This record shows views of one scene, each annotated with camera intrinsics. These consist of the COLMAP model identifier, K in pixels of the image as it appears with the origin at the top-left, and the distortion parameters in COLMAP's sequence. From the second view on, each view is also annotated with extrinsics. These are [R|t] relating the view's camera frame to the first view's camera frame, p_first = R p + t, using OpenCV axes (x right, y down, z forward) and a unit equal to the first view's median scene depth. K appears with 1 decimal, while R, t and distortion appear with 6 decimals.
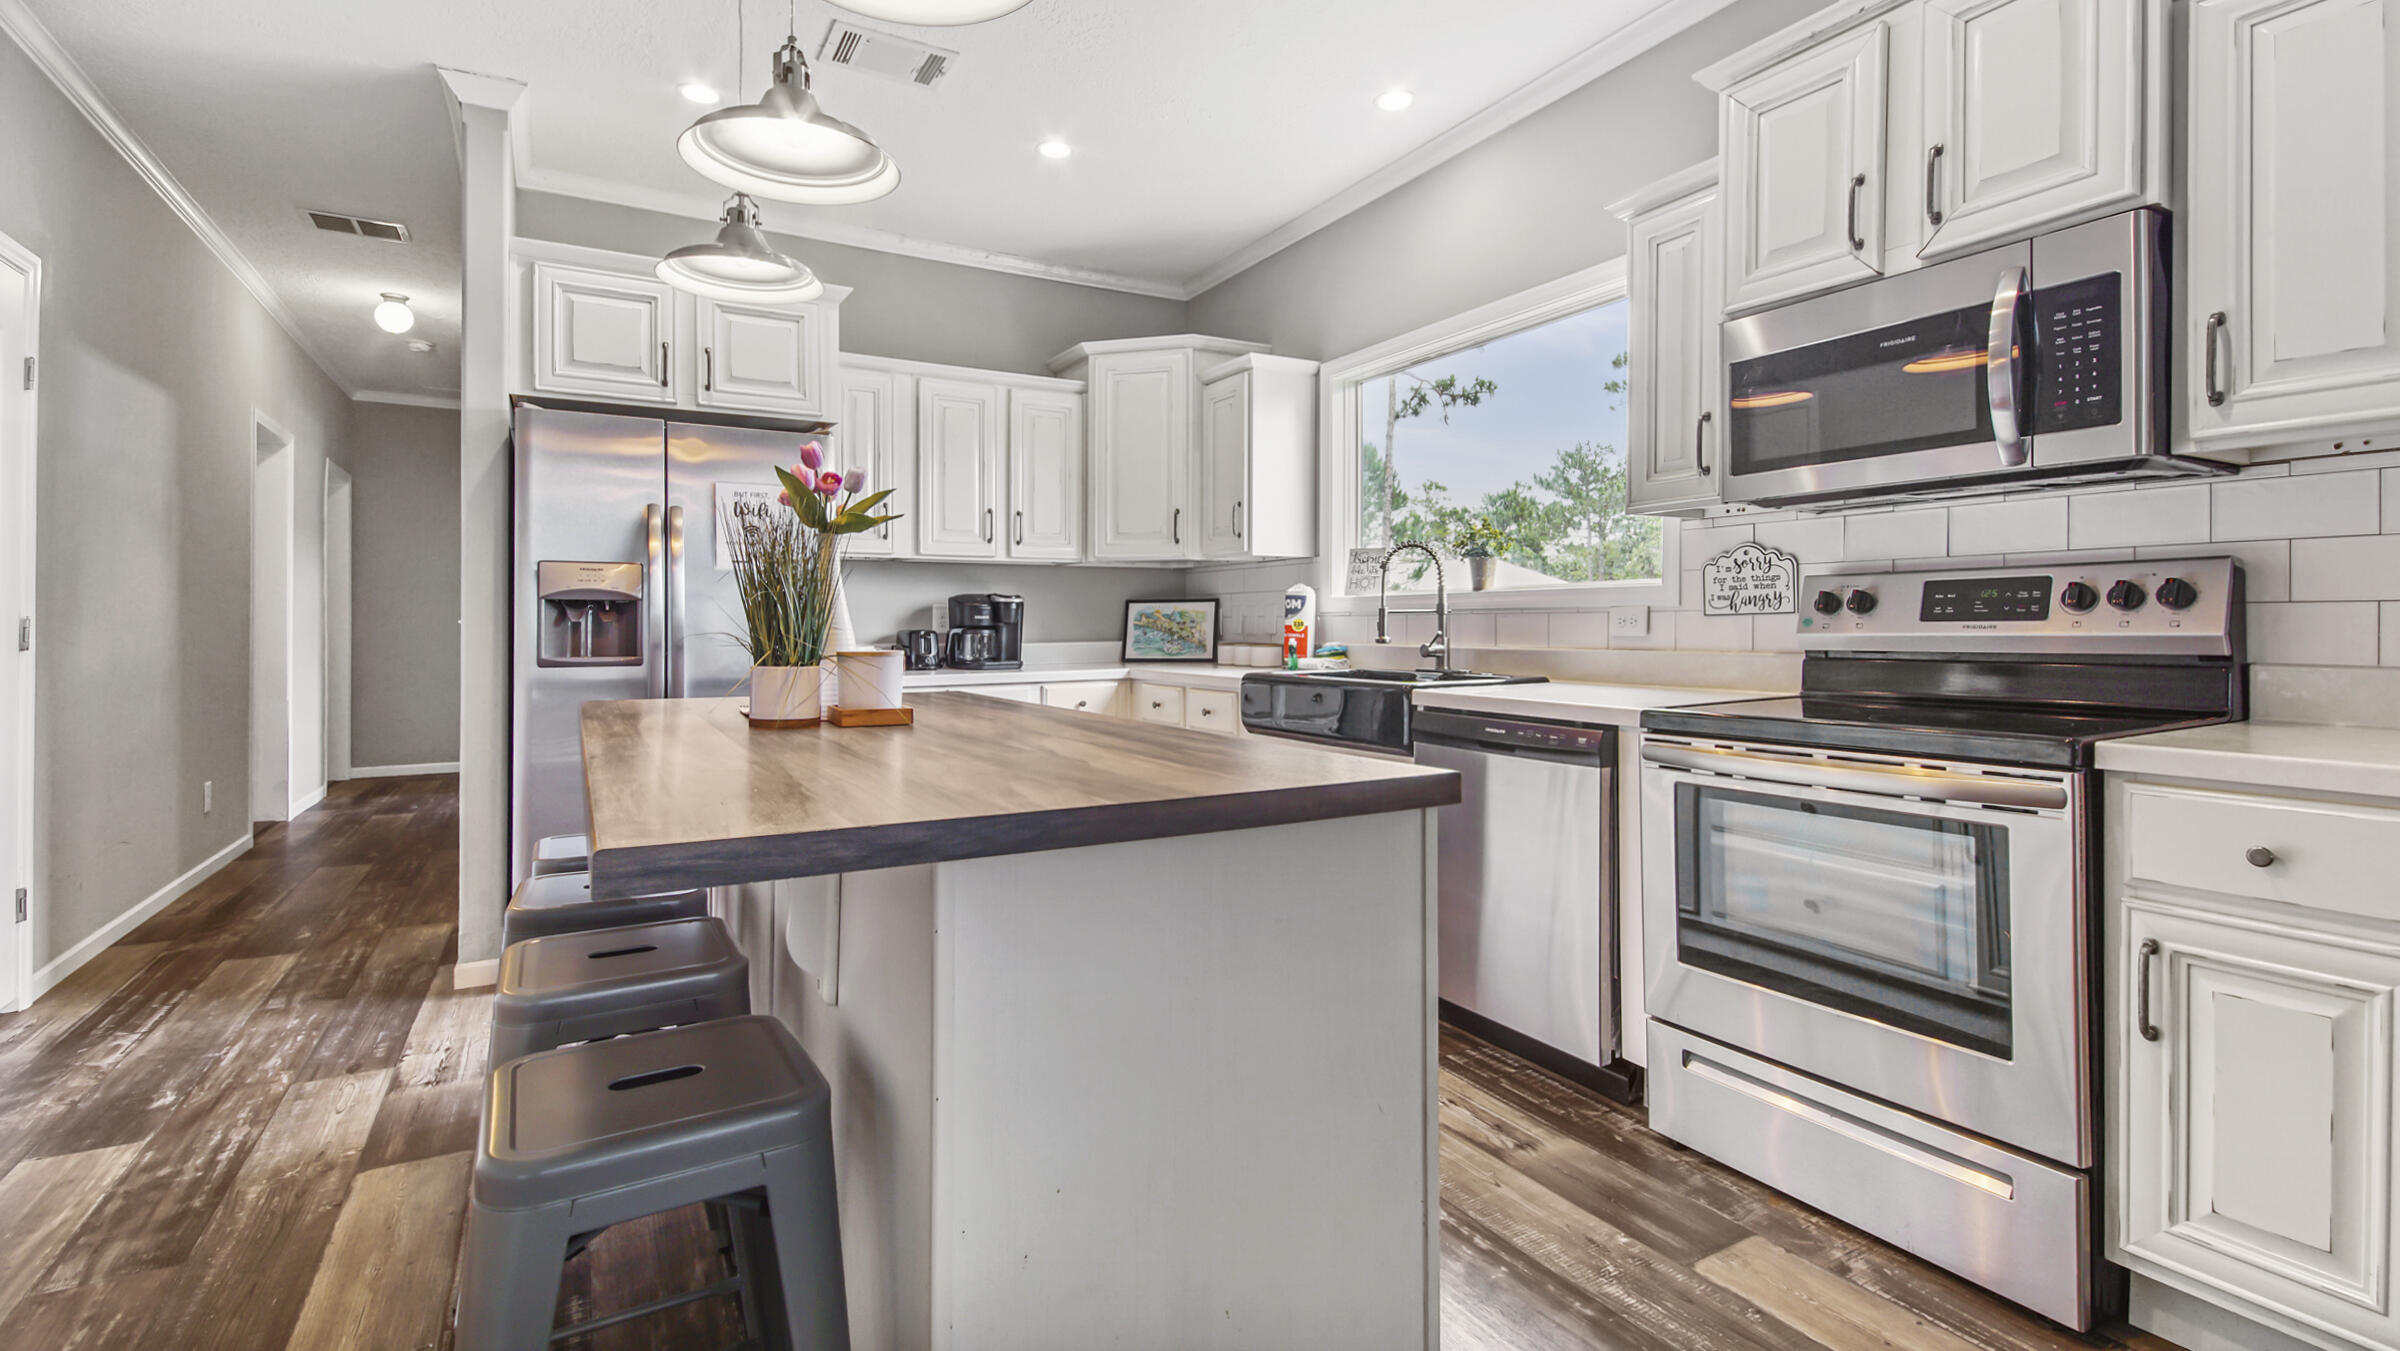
lens RADIAL K [[1090.8, 0, 1179.2], [0, 1090.8, 621.1], [0, 0, 1]] dist [0.022535, -0.009276]
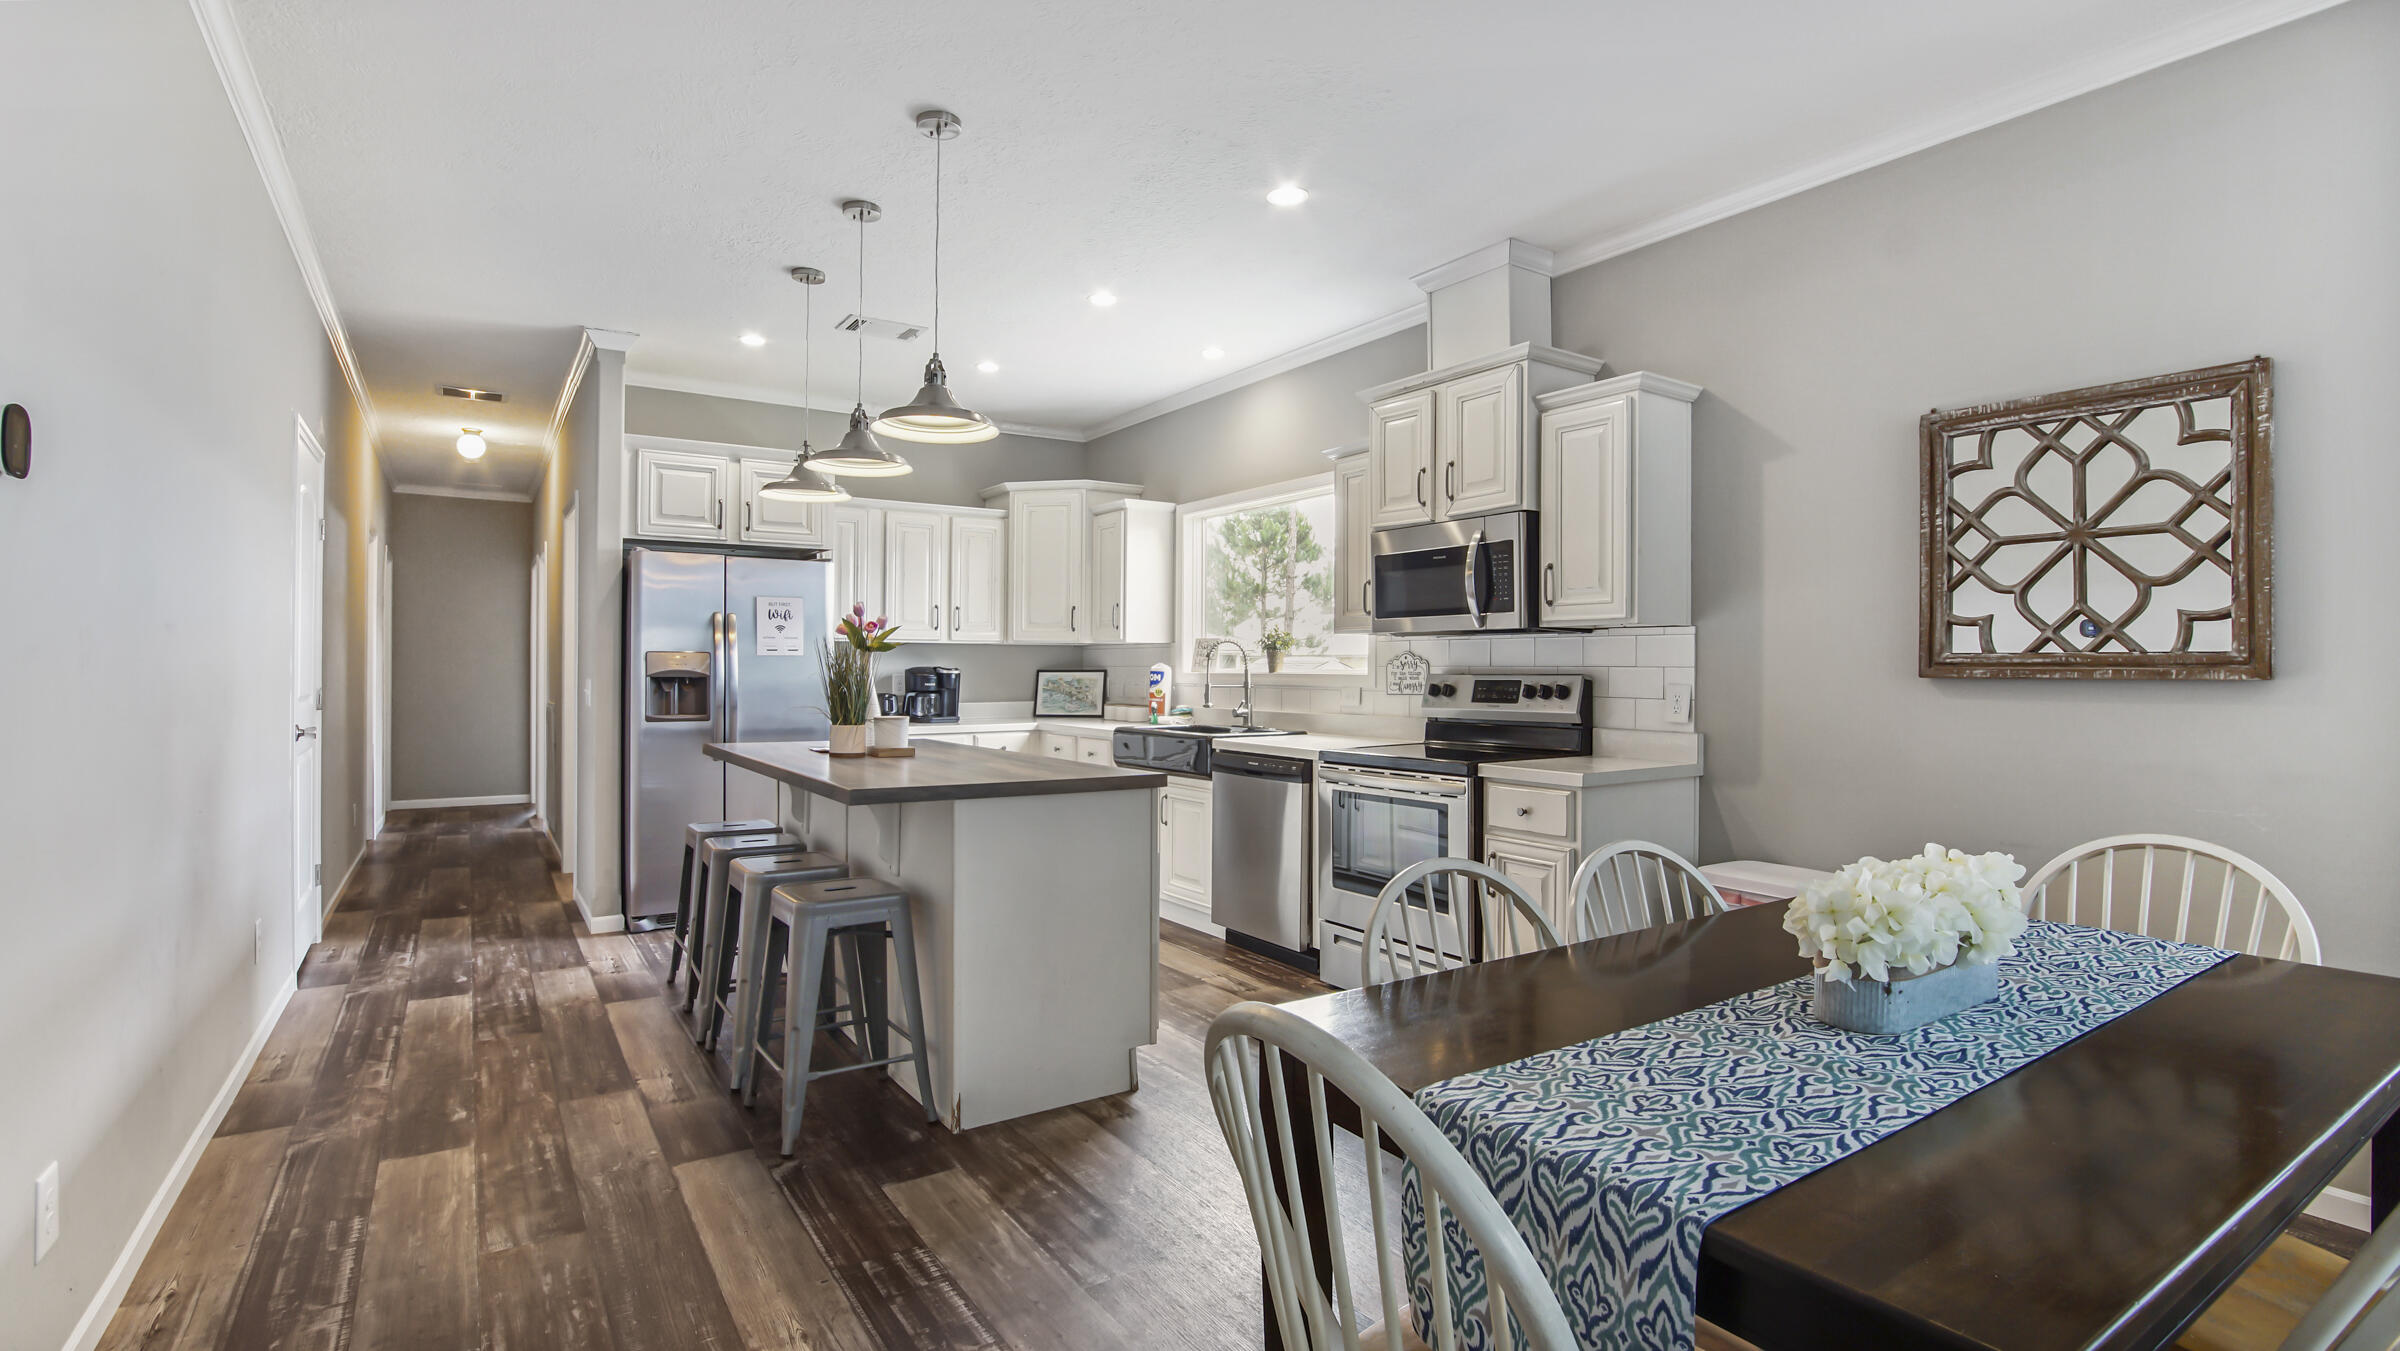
lens RADIAL K [[1090.8, 0, 1156.4], [0, 1090.8, 652.4], [0, 0, 1]] dist [0.022535, -0.009276]
pose [[0.998321, 0.007851, 0.057383, 0.037202], [-0.007057, 0.999877, -0.014029, -0.040785], [-0.057486, 0.013601, 0.998254, -0.600352]]
